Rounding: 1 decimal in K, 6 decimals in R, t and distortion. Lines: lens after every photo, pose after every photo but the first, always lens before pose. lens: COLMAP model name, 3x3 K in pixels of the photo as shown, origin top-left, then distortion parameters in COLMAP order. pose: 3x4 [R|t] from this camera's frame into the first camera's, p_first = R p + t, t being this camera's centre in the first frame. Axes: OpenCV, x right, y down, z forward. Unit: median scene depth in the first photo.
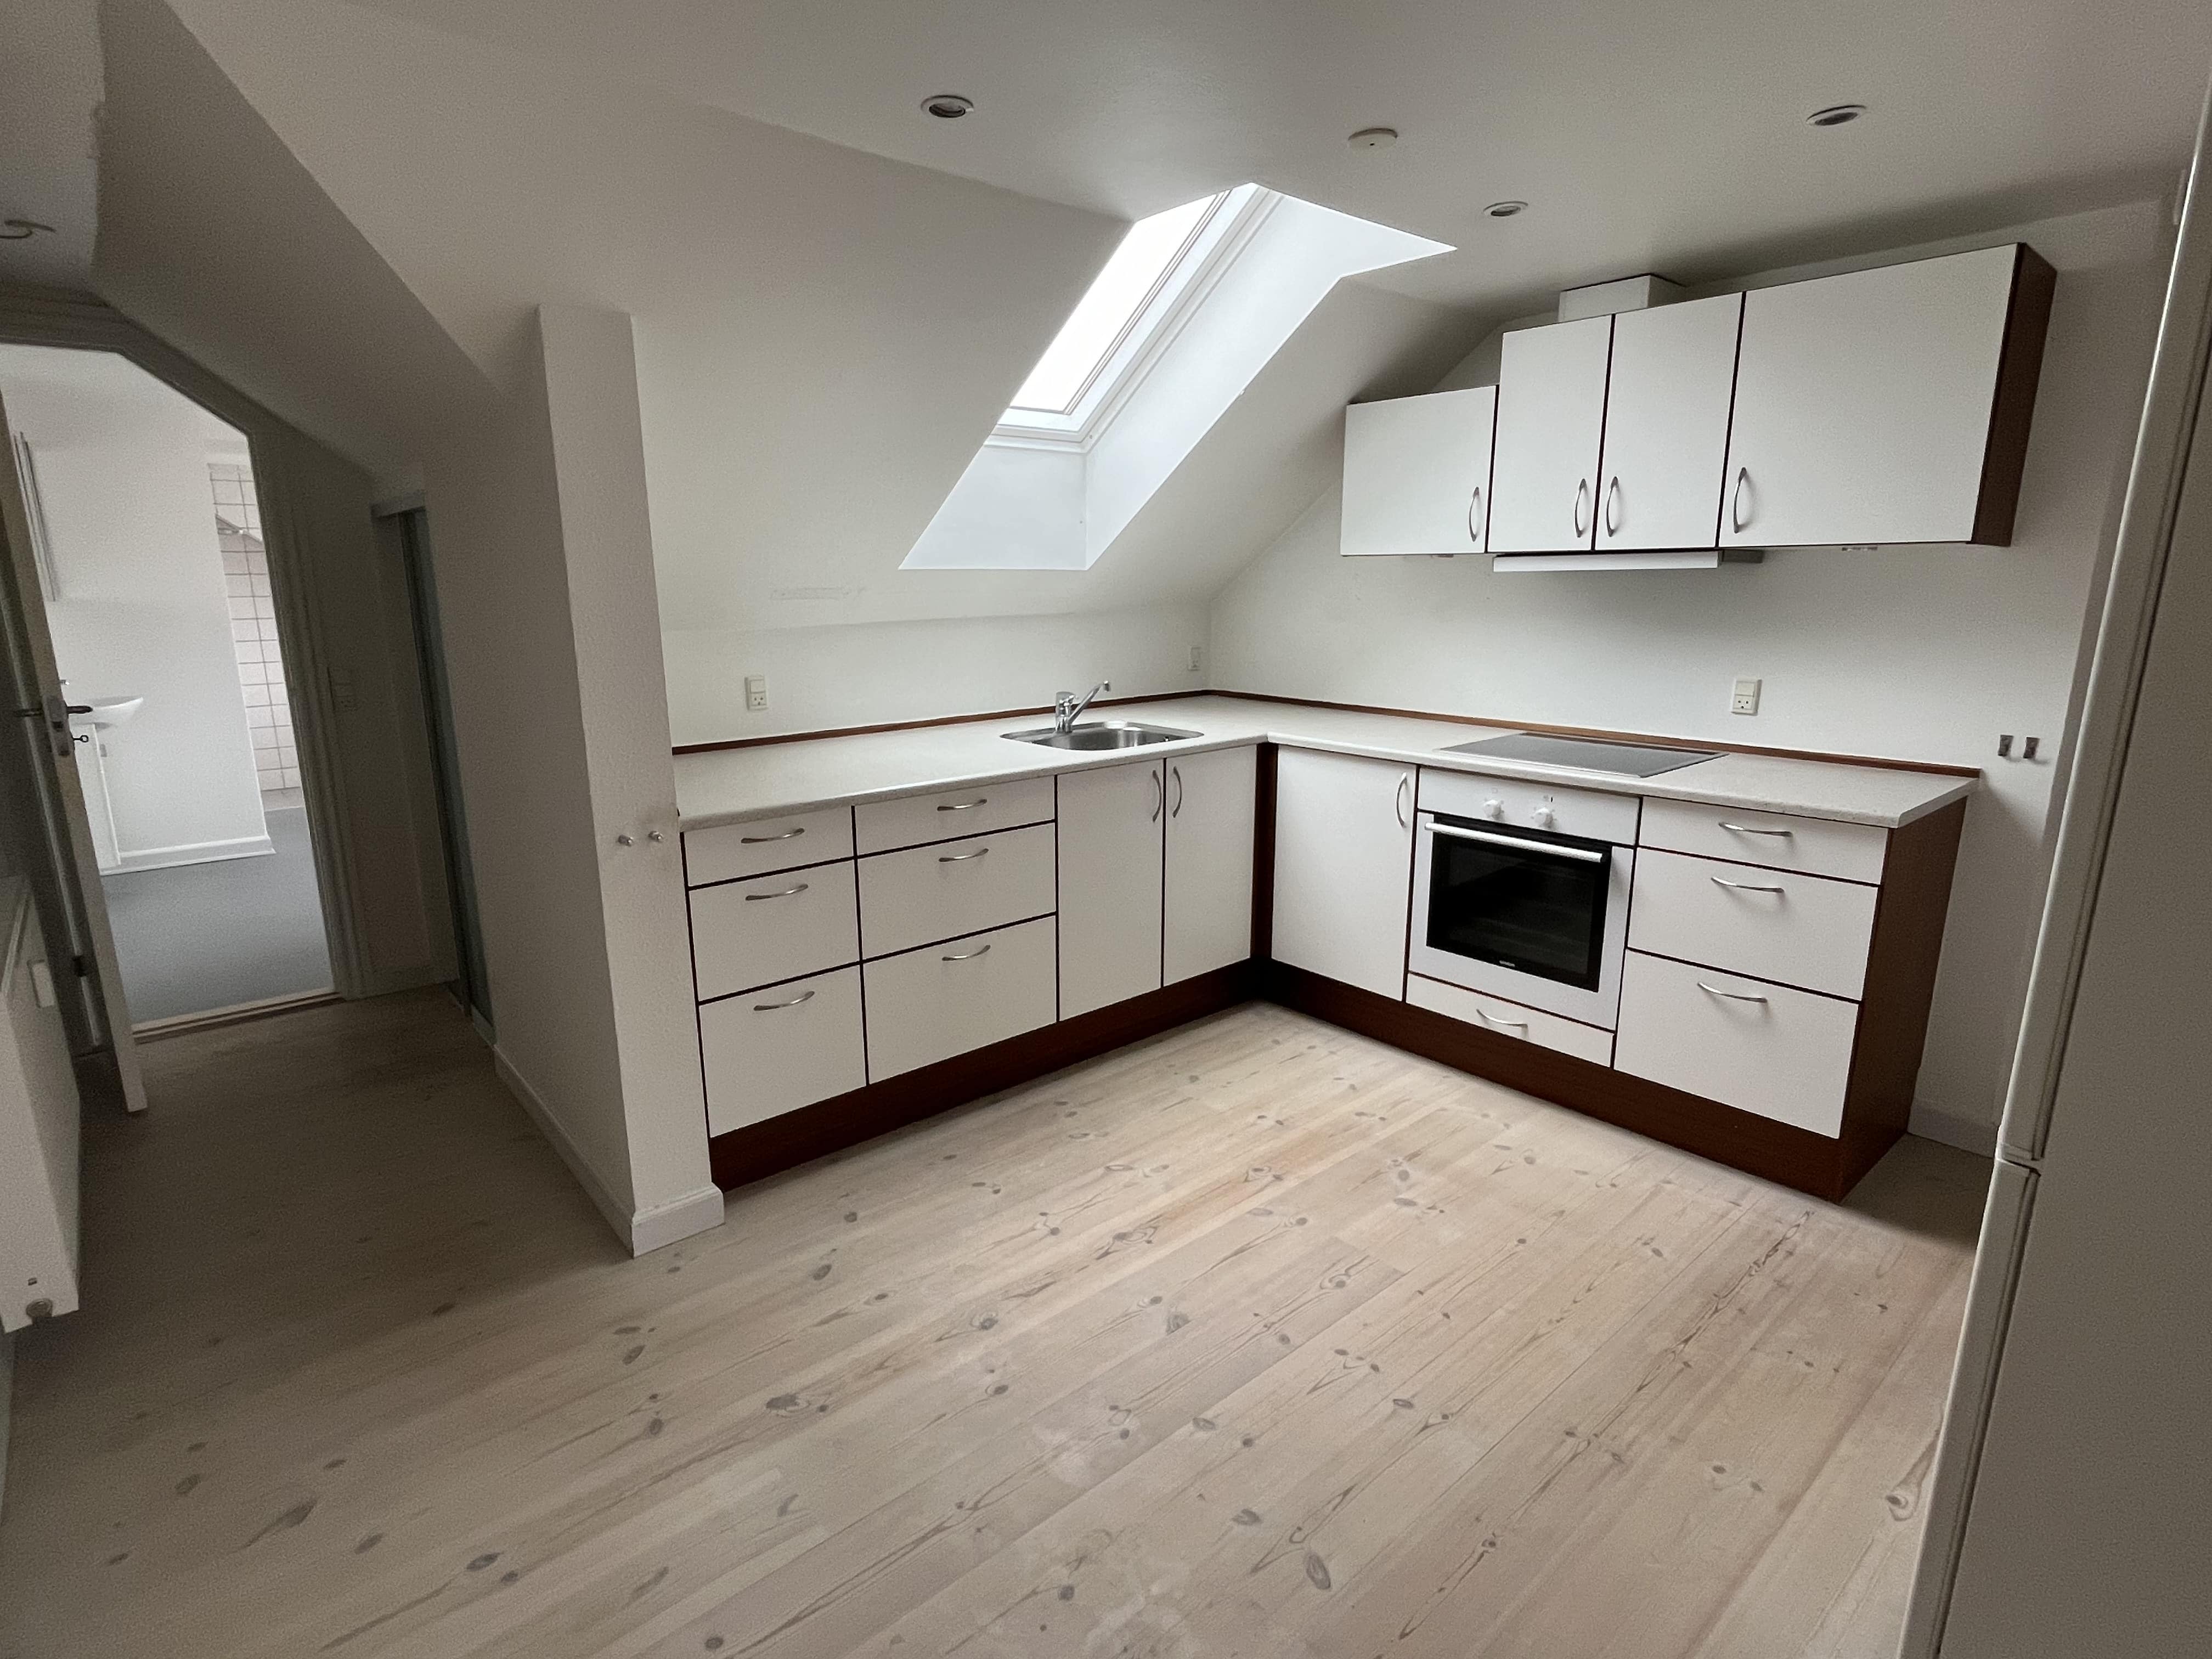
lens RADIAL K [[1134.6, 0, 1086.5], [0, 1134.6, 826.4], [0, 0, 1]] dist [-0.002317, -0.002464]
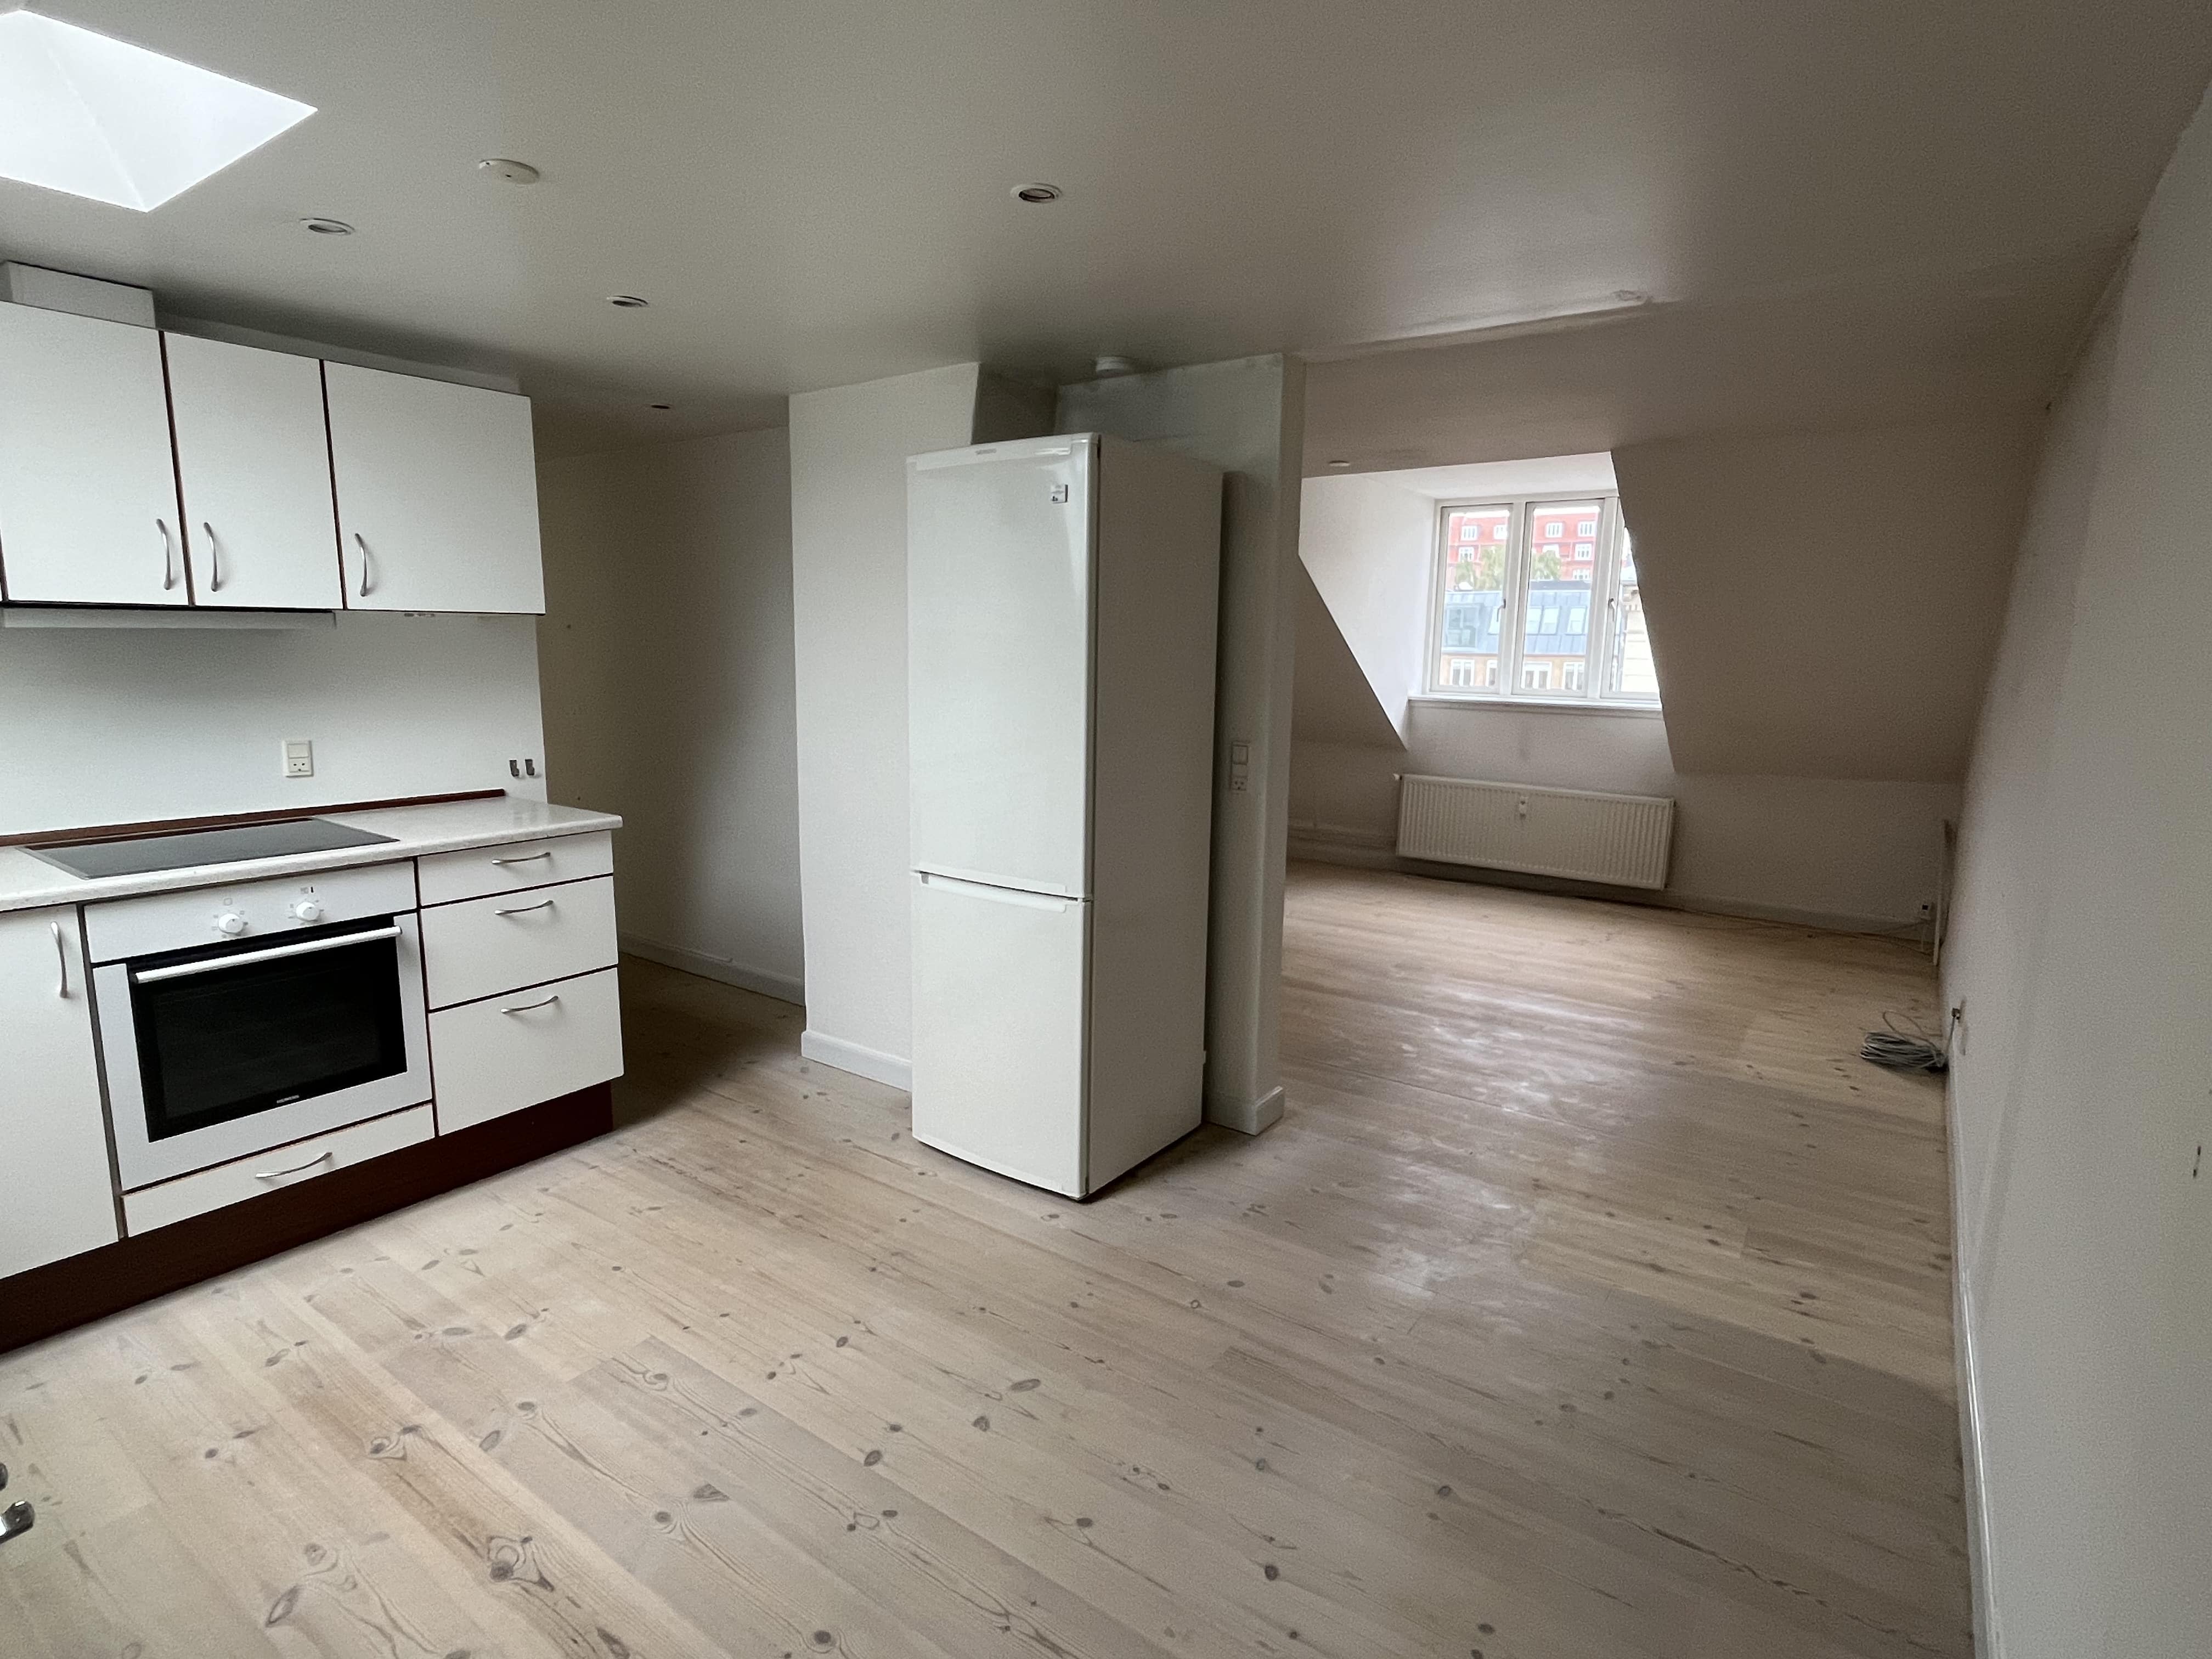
lens RADIAL K [[1134.6, 0, 1102.3], [0, 1134.6, 824.0], [0, 0, 1]] dist [-0.002317, -0.002464]
pose [[-0.241378, -0.150829, 0.958638, -0.615710], [0.198312, 0.959335, 0.200872, -0.138053], [-0.949952, 0.238596, -0.201651, 0.635751]]
